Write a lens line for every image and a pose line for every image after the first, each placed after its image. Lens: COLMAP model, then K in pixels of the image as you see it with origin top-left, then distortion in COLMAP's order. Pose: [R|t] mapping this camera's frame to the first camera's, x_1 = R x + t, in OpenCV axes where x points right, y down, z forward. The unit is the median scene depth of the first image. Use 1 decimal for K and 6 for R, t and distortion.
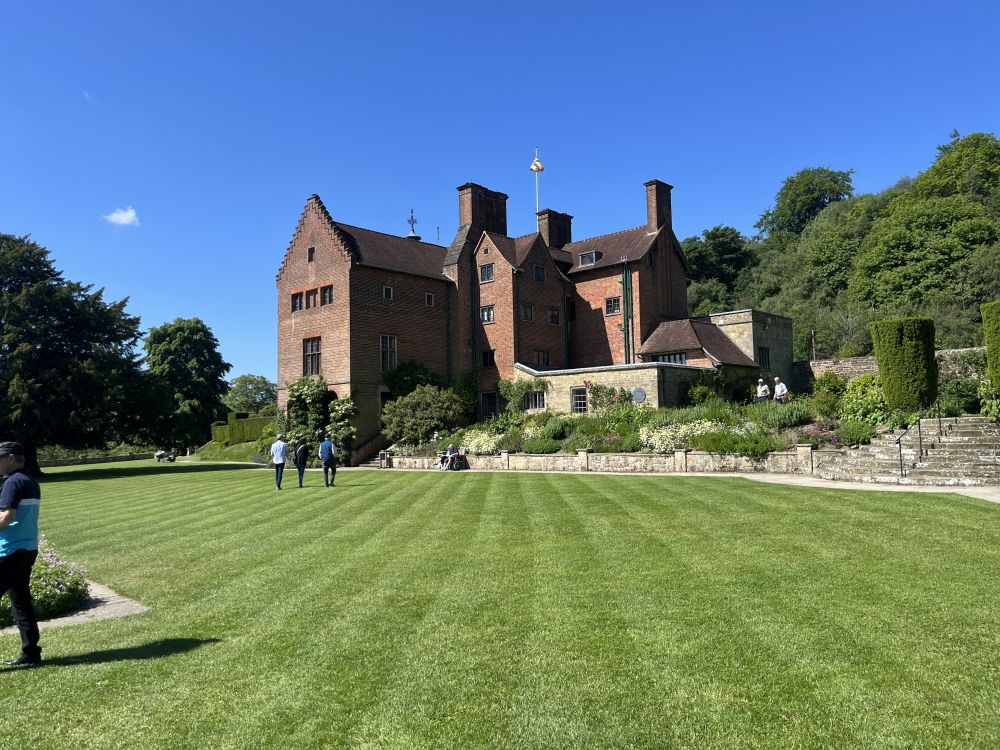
lens RADIAL K [[752.9, 0, 500.0], [0, 752.9, 375.0], [0, 0, 1]] dist [0.044112, -0.000715]
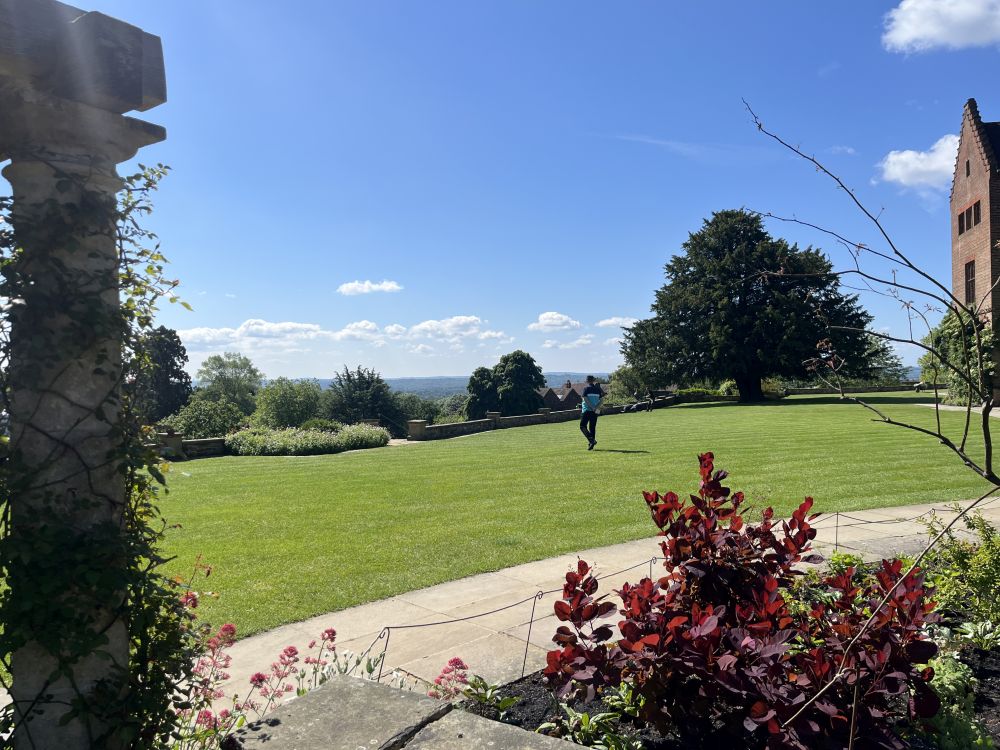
lens RADIAL K [[752.9, 0, 500.0], [0, 752.9, 375.0], [0, 0, 1]] dist [0.044112, -0.000715]
pose [[0.429043, 0.014015, -0.903175, 0.309961], [0.078401, 0.995528, 0.052691, -0.006975], [0.899875, -0.093417, 0.426026, 0.088872]]
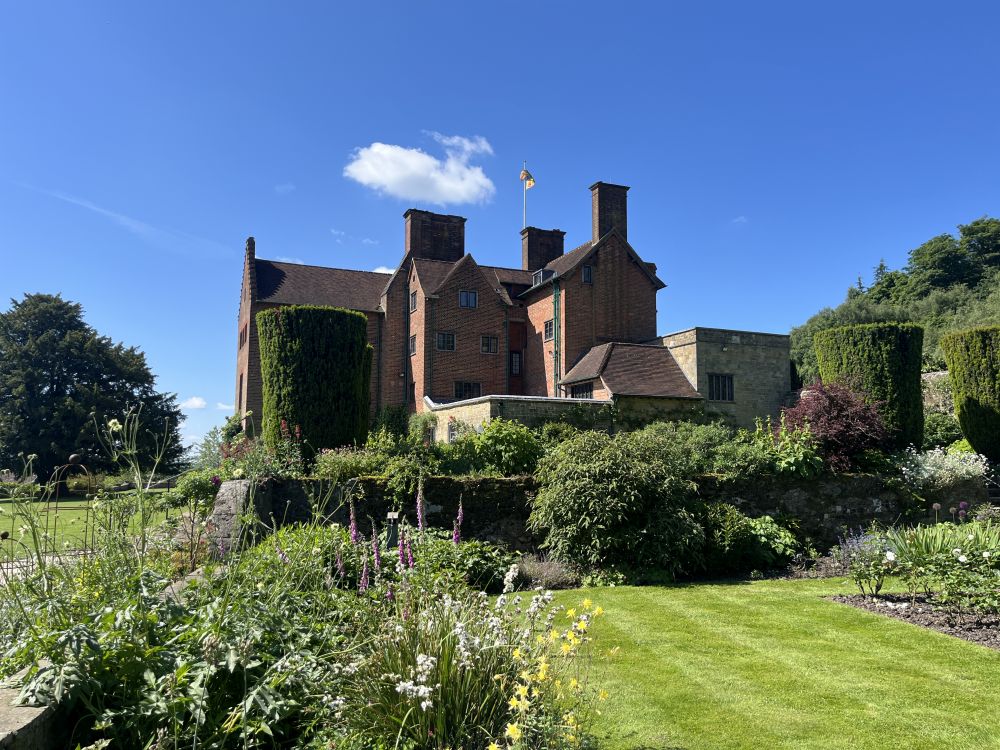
lens RADIAL K [[752.9, 0, 500.0], [0, 752.9, 375.0], [0, 0, 1]] dist [0.044112, -0.000715]
pose [[0.911723, -0.020704, -0.410283, 0.468503], [0.004728, 0.999192, -0.039915, -0.004417], [0.410778, 0.034452, 0.911084, 0.181865]]
